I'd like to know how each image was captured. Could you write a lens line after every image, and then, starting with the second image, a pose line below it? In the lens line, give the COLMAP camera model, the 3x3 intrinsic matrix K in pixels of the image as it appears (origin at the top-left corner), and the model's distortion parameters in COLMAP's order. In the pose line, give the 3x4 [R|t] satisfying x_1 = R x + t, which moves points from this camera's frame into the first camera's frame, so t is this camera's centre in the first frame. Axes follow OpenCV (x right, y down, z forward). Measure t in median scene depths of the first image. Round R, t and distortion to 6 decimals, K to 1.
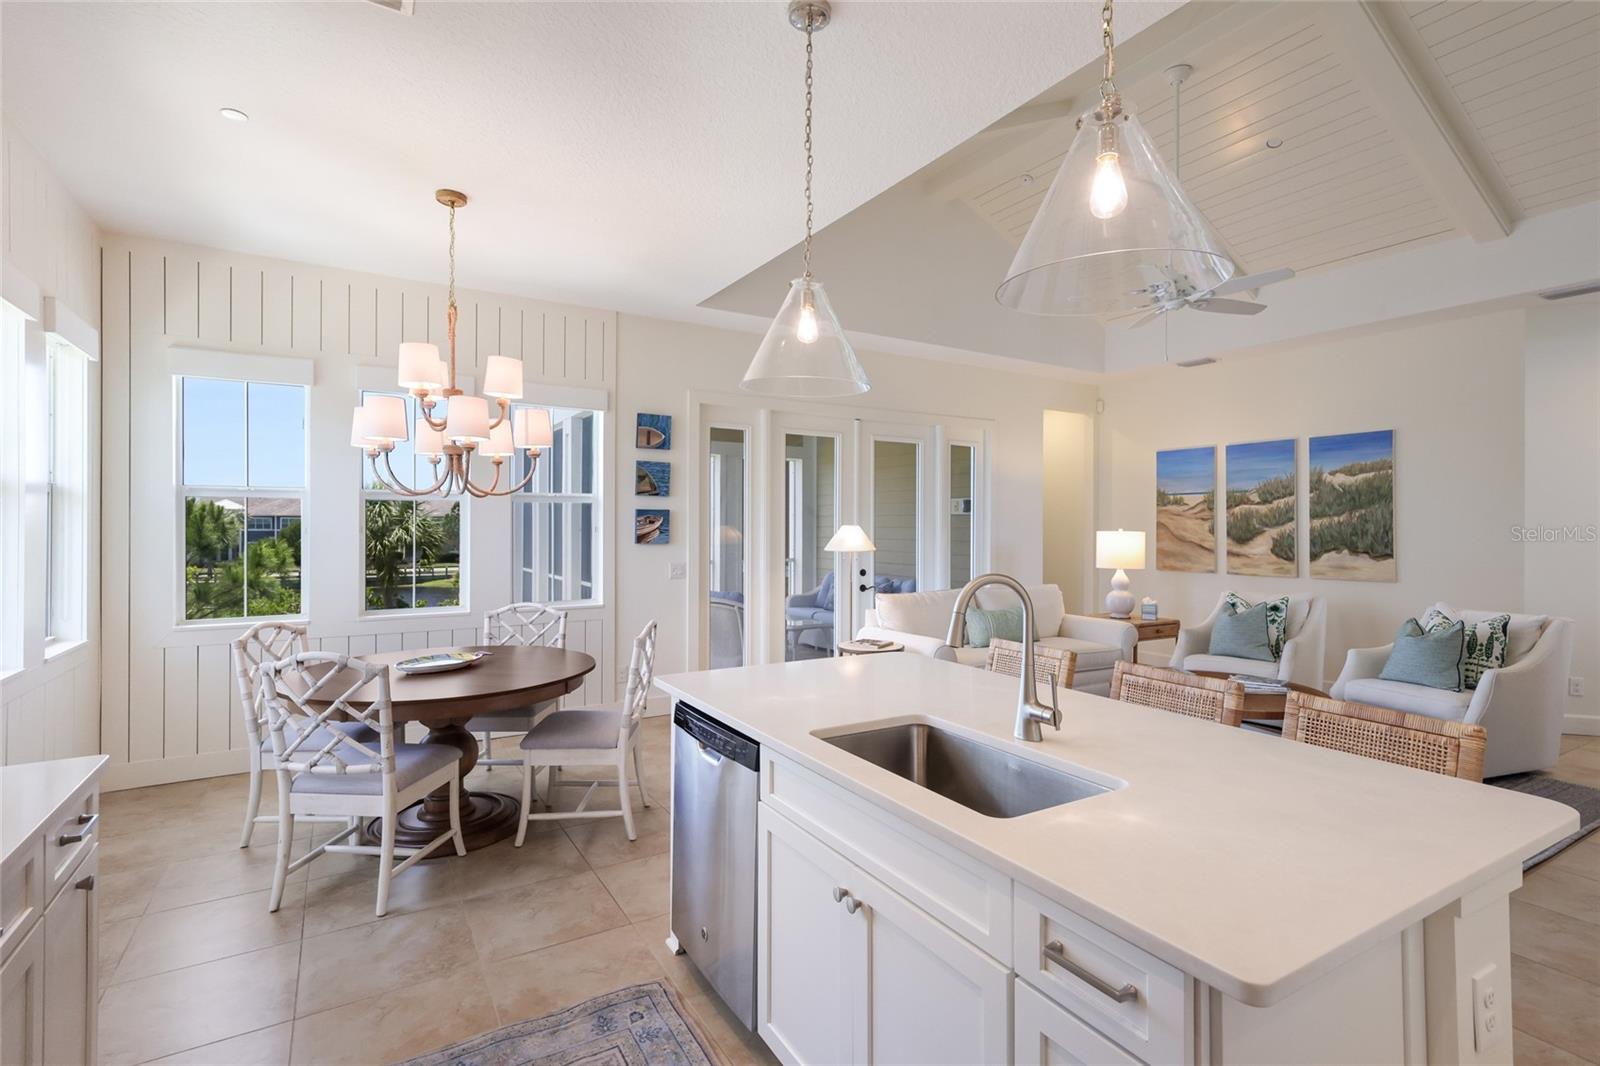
lens RADIAL K [[750.1, 0, 803.0], [0, 750.1, 528.8], [0, 0, 1]] dist [0.010031, -0.000122]
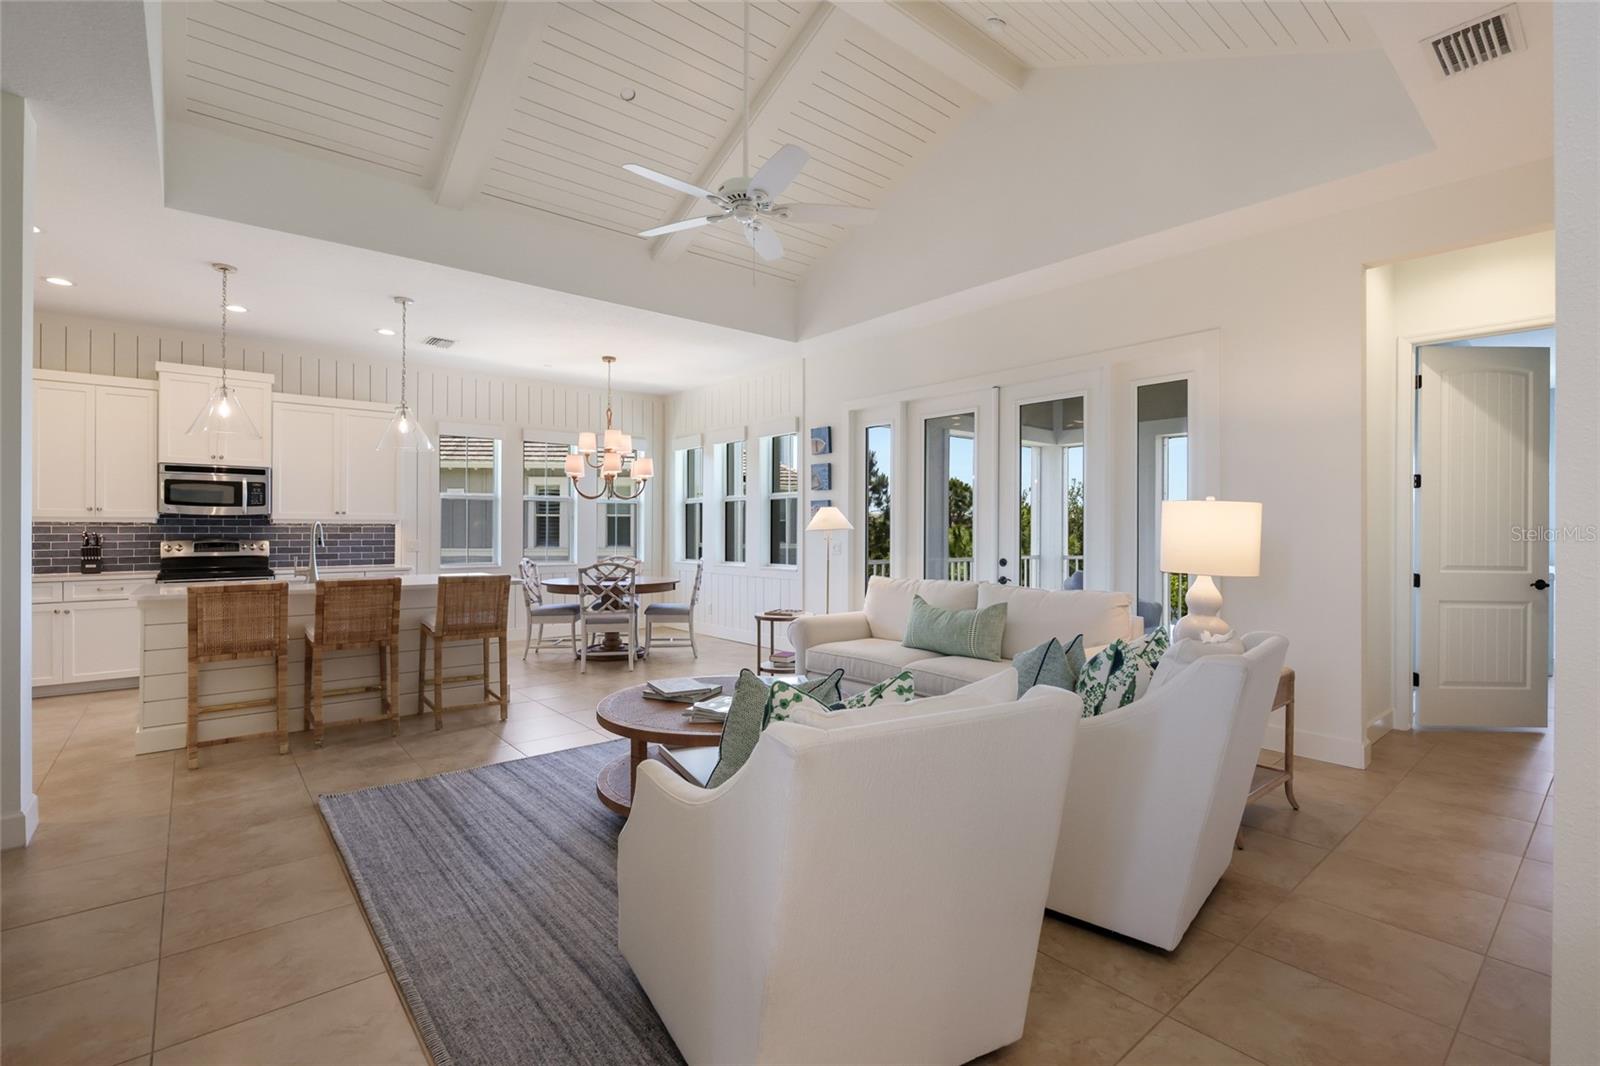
lens RADIAL K [[726.7, 0, 807.2], [0, 726.7, 528.2], [0, 0, 1]] dist [-0.005285, 0.000328]
pose [[0.159651, -0.006054, -0.987155, 0.937101], [-0.006739, 0.999951, -0.007223, 0.028896], [0.987150, 0.007806, 0.159603, 0.696679]]
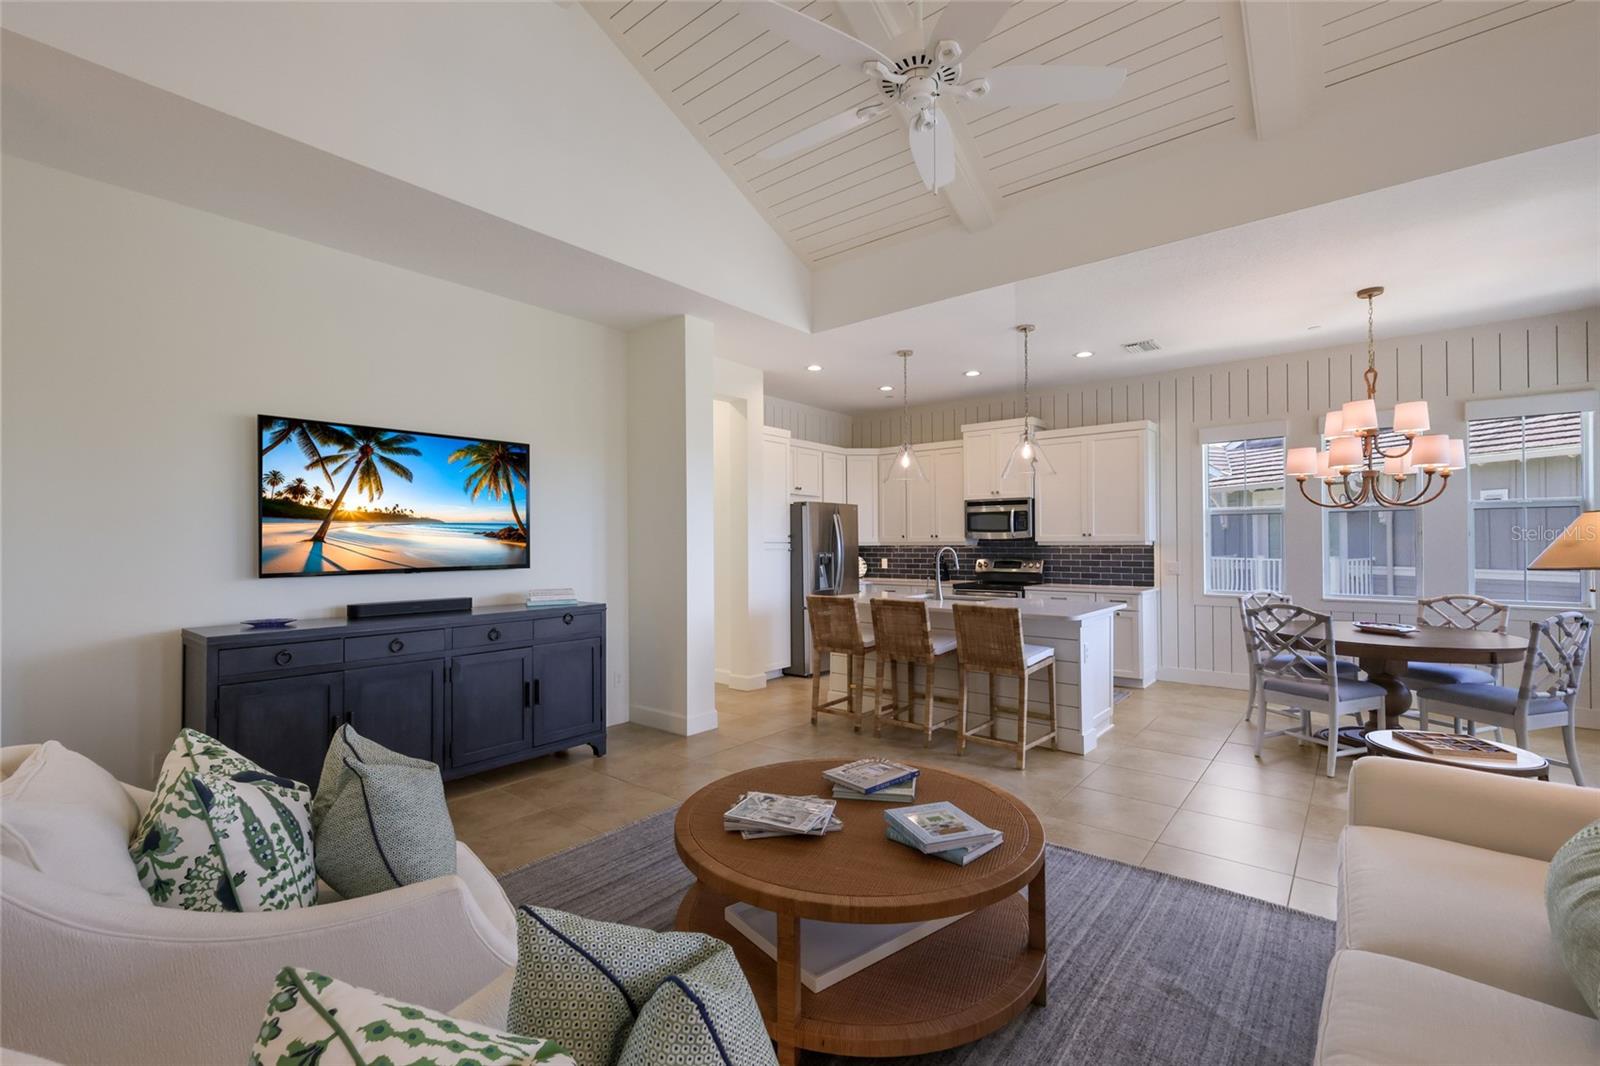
lens RADIAL K [[692.4, 0, 792.6], [0, 692.4, 529.6], [0, 0, 1]] dist [0.010352, 0.000553]
pose [[-0.944826, -0.005666, -0.327523, 0.546815], [-0.001046, 0.999897, -0.014281, 0.010327], [0.327571, -0.013150, -0.944735, 1.059454]]
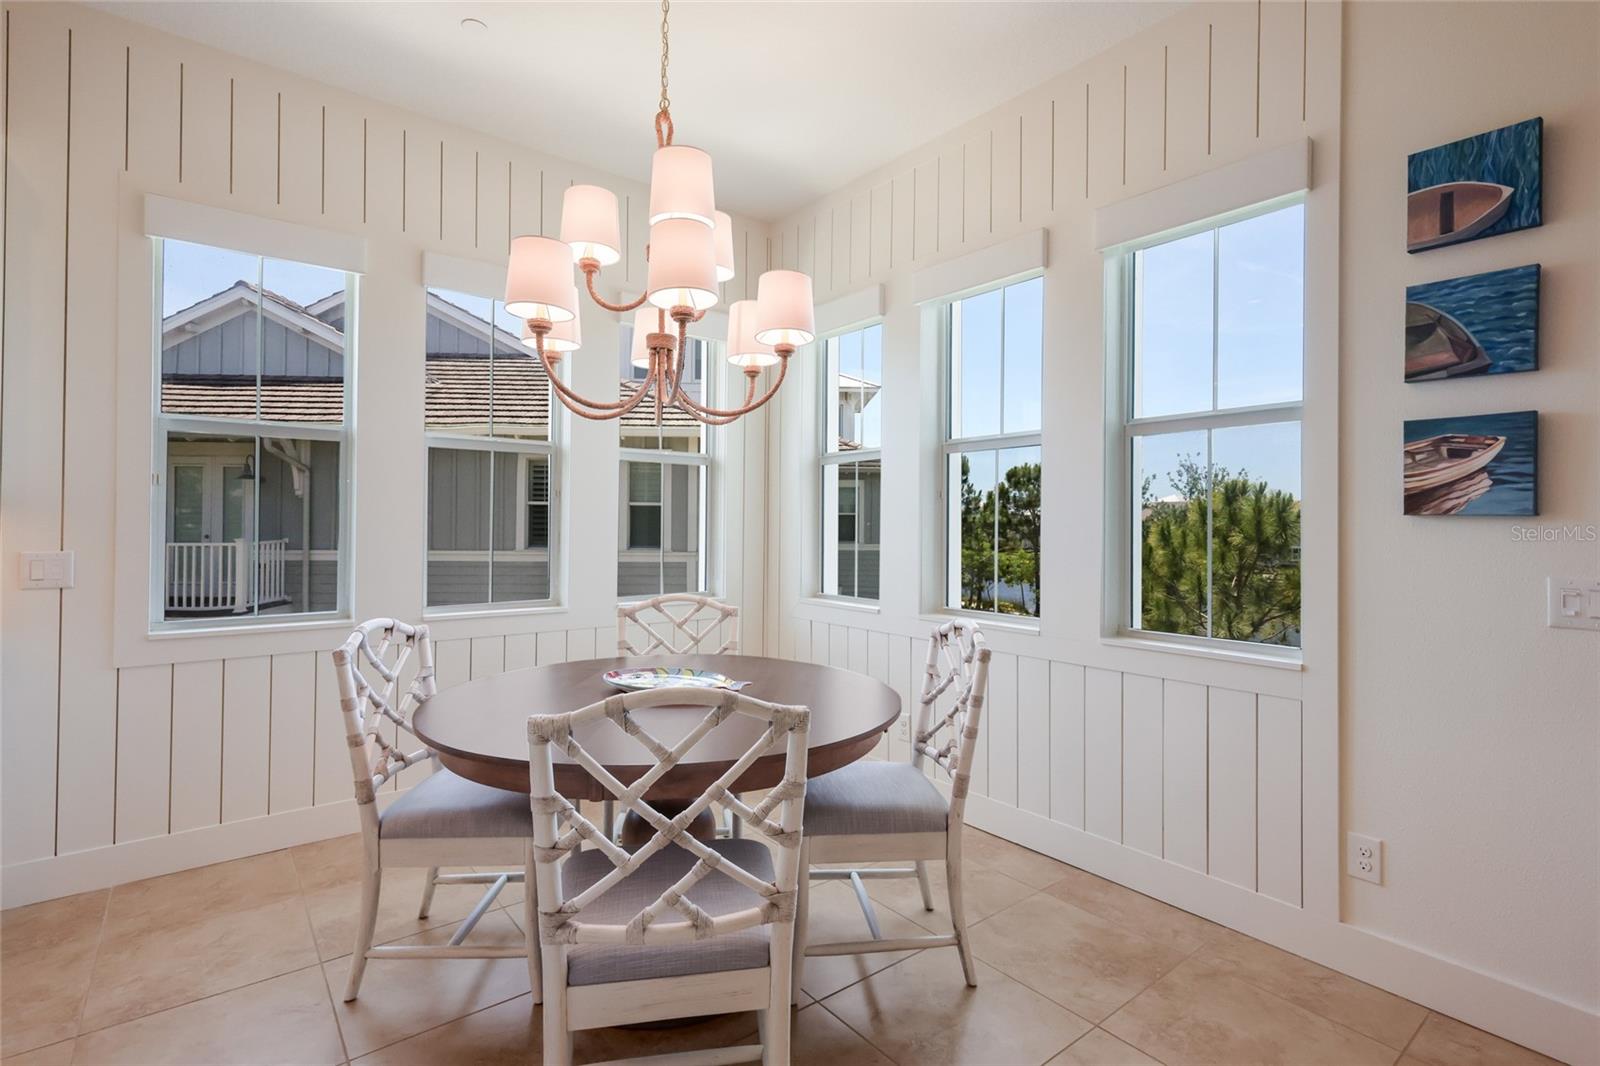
lens RADIAL K [[750.1, 0, 804.8], [0, 750.1, 522.1], [0, 0, 1]] dist [0.010031, -0.000122]
pose [[0.126224, -0.009615, -0.991955, 0.092530], [-0.013758, 0.999840, -0.011442, 0.027476], [0.991906, 0.015092, 0.126072, 0.591034]]
